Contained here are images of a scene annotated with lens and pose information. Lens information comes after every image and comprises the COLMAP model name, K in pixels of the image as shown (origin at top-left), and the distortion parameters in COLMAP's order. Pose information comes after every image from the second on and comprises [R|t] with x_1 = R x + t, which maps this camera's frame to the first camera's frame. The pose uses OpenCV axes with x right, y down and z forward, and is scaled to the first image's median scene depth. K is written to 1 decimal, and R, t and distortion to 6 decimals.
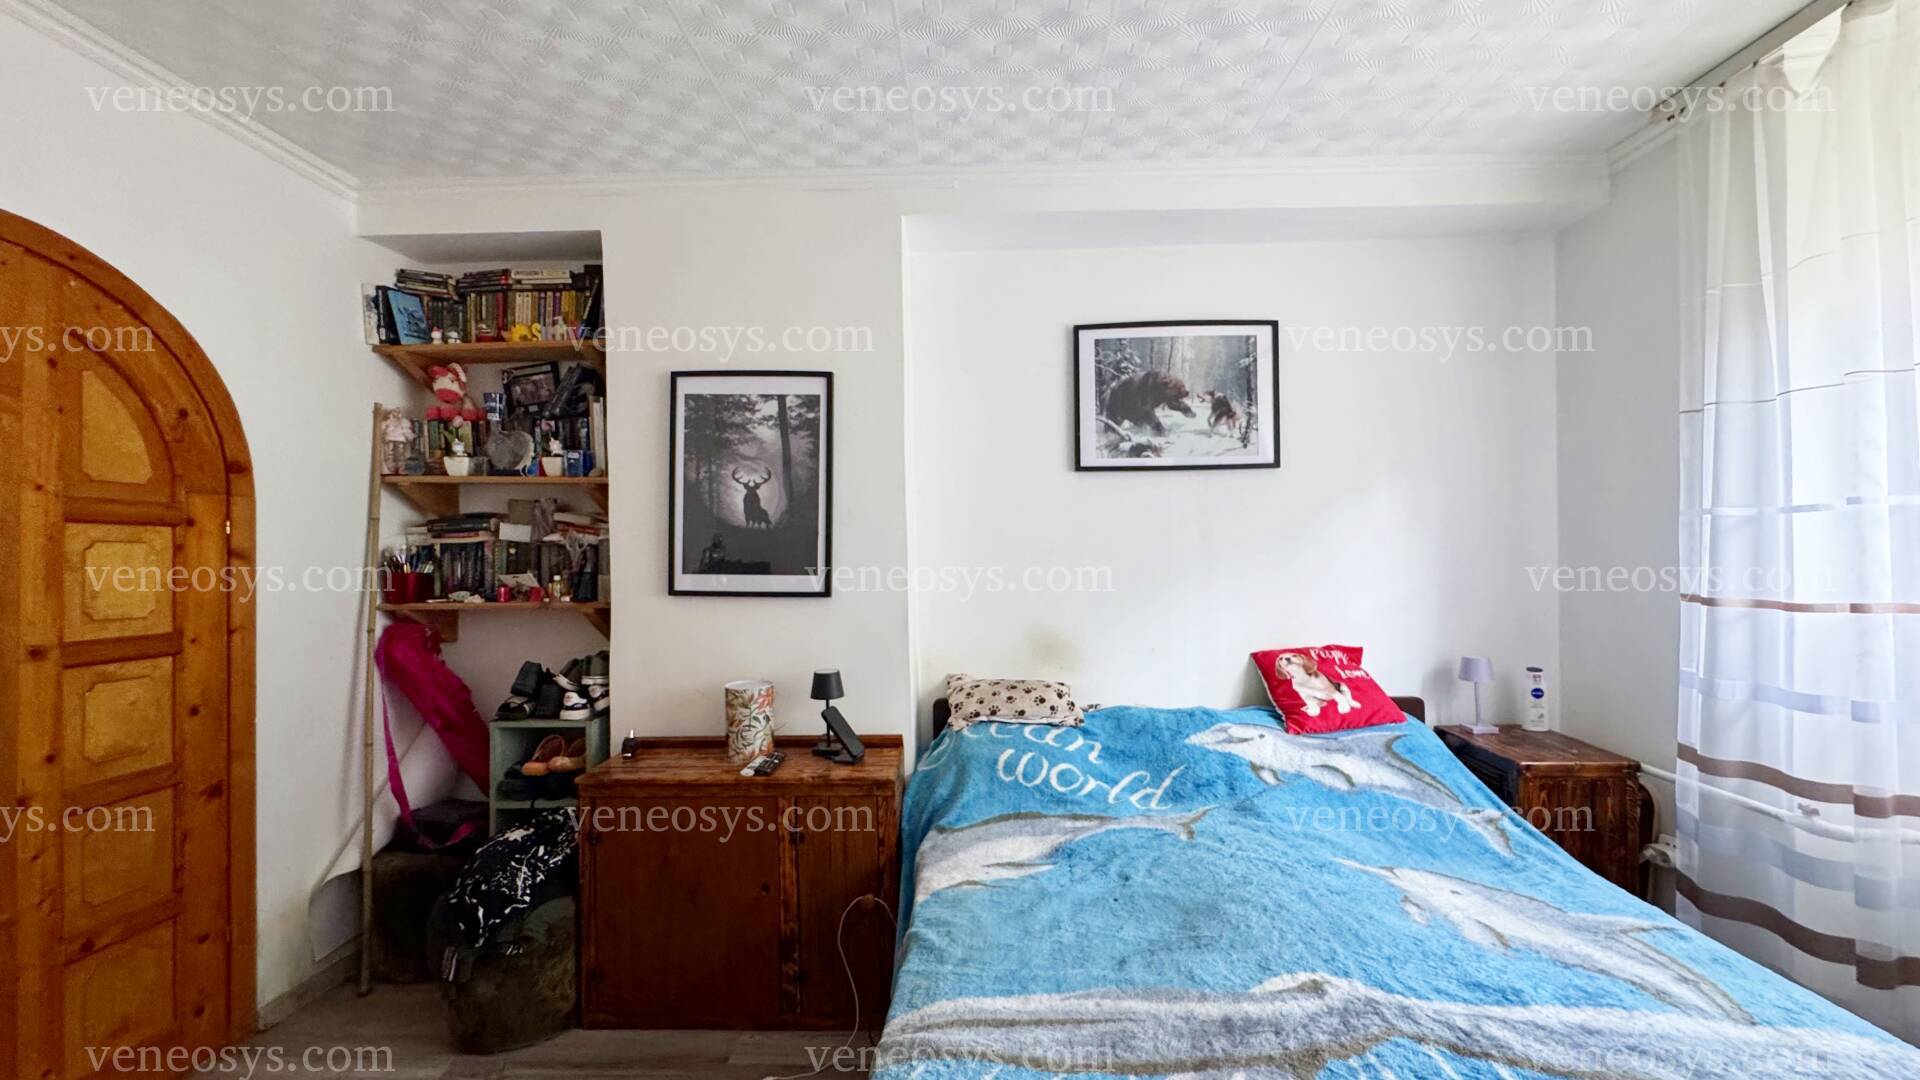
lens RADIAL K [[771.2, 0, 955.8], [0, 771.2, 536.1], [0, 0, 1]] dist [-0.005305, 0.000764]
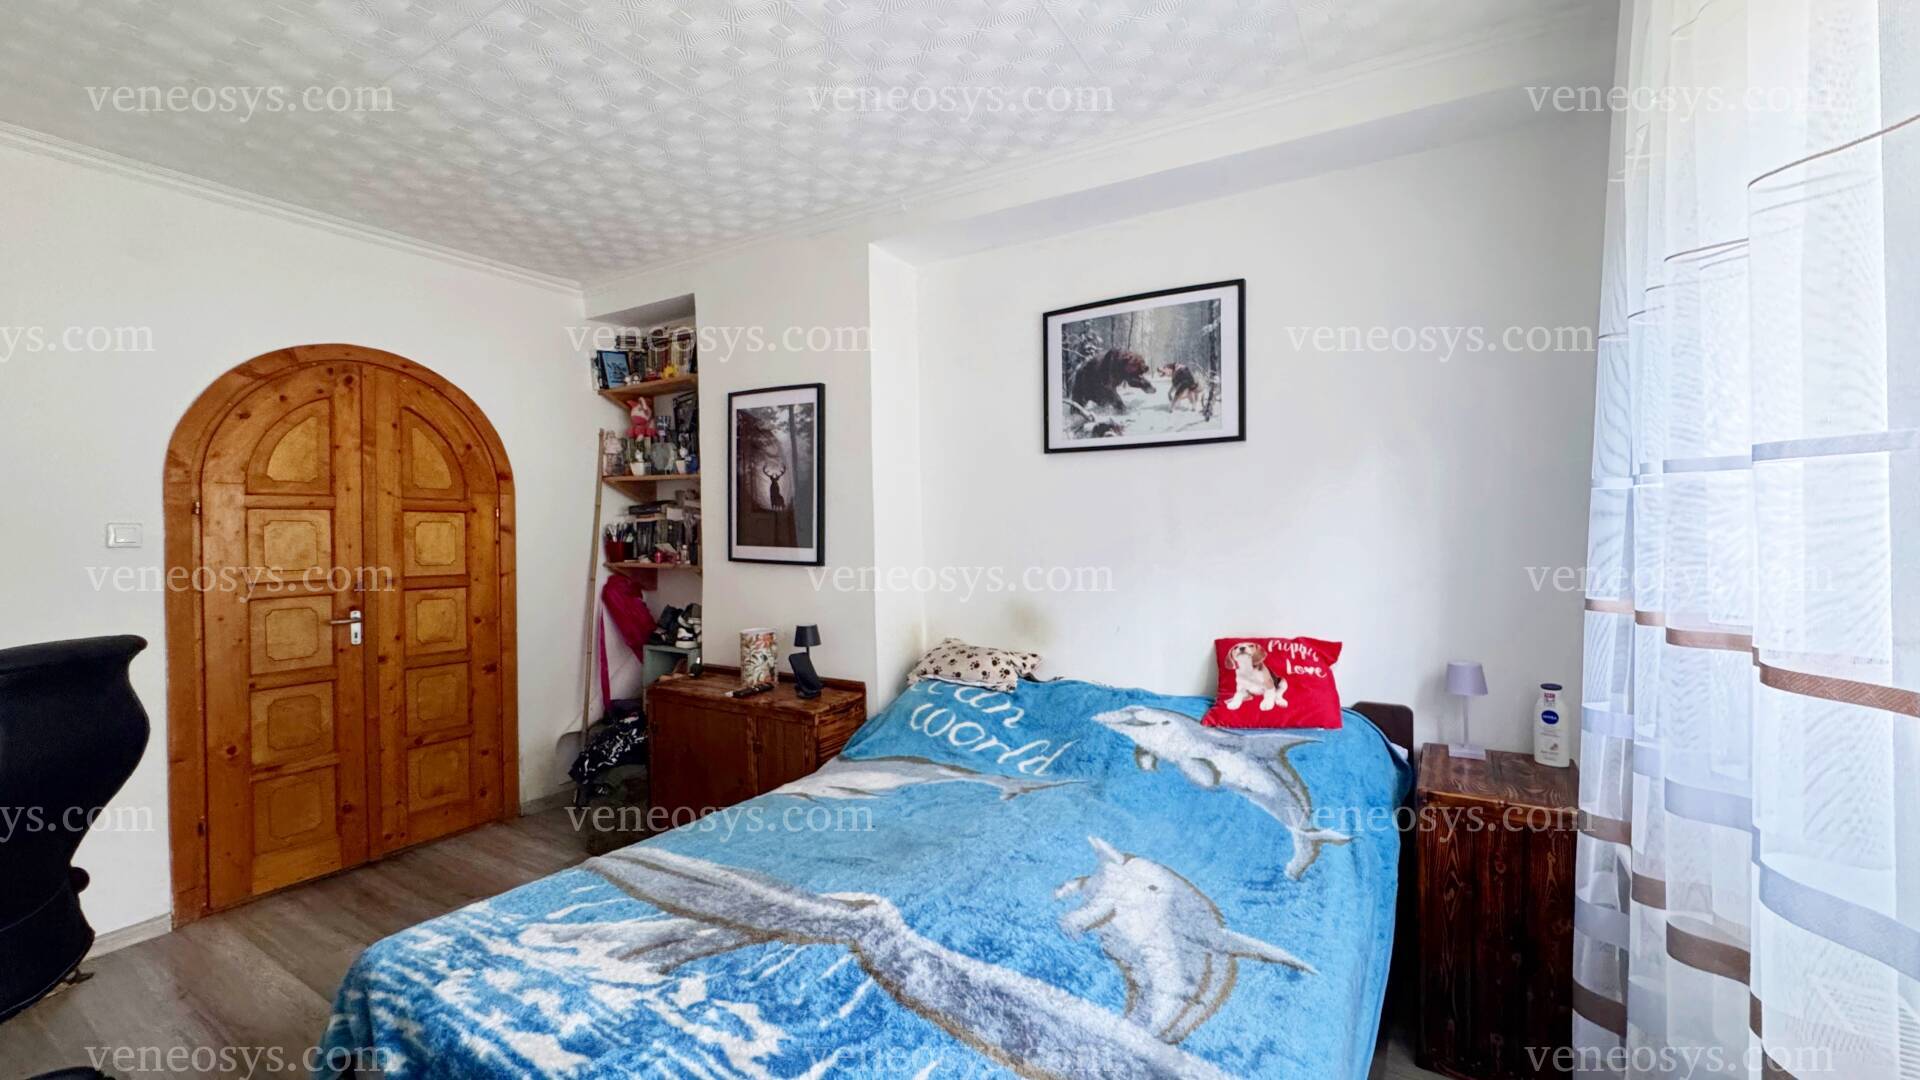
lens RADIAL K [[771.2, 0, 963.7], [0, 771.2, 535.1], [0, 0, 1]] dist [-0.005305, 0.000764]
pose [[0.868973, 0.010087, -0.494757, 0.644775], [0.005435, 0.999537, 0.029924, -0.006249], [0.494830, -0.028692, 0.868516, 0.039330]]
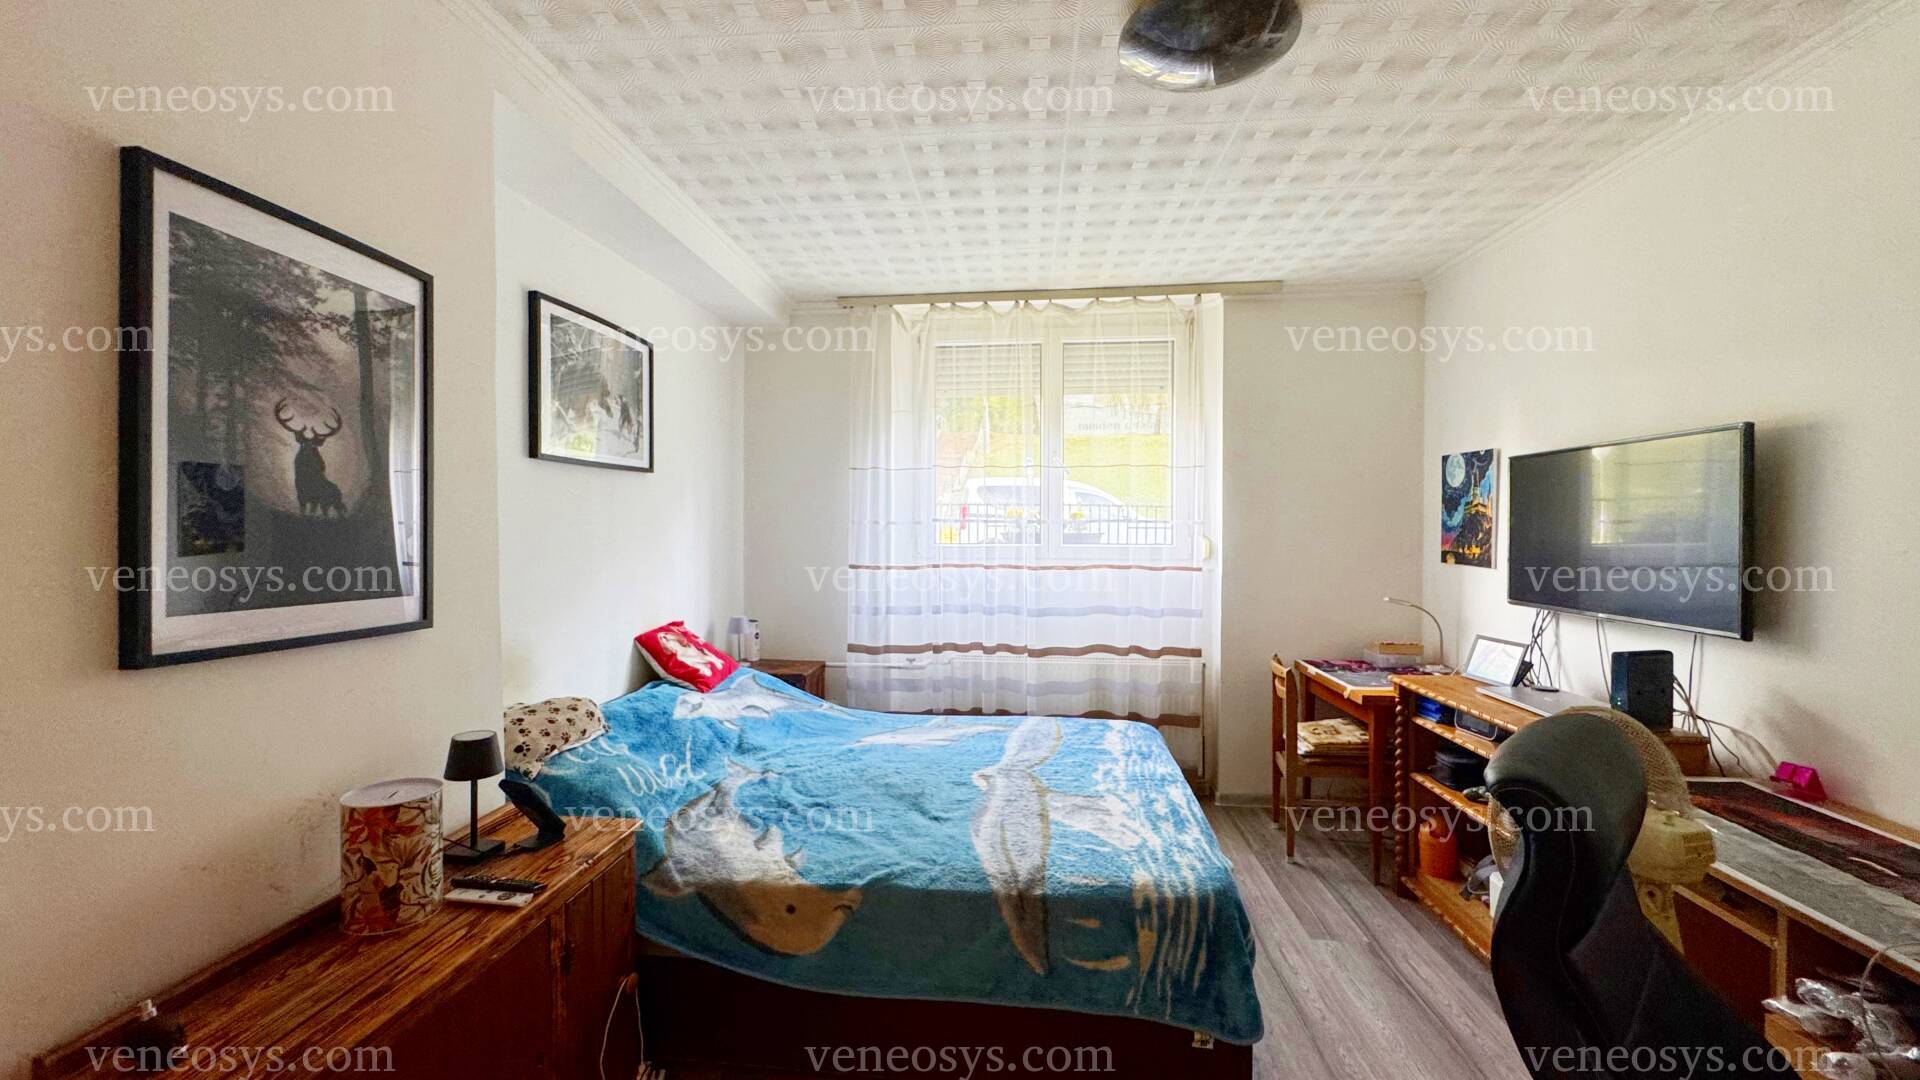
lens RADIAL K [[771.2, 0, 955.8], [0, 771.2, 538.9], [0, 0, 1]] dist [-0.005305, 0.000764]
pose [[0.070294, -0.006814, 0.997503, -0.766393], [-0.007274, 0.999947, 0.007343, -0.002092], [-0.997500, -0.007772, 0.070241, 0.515514]]
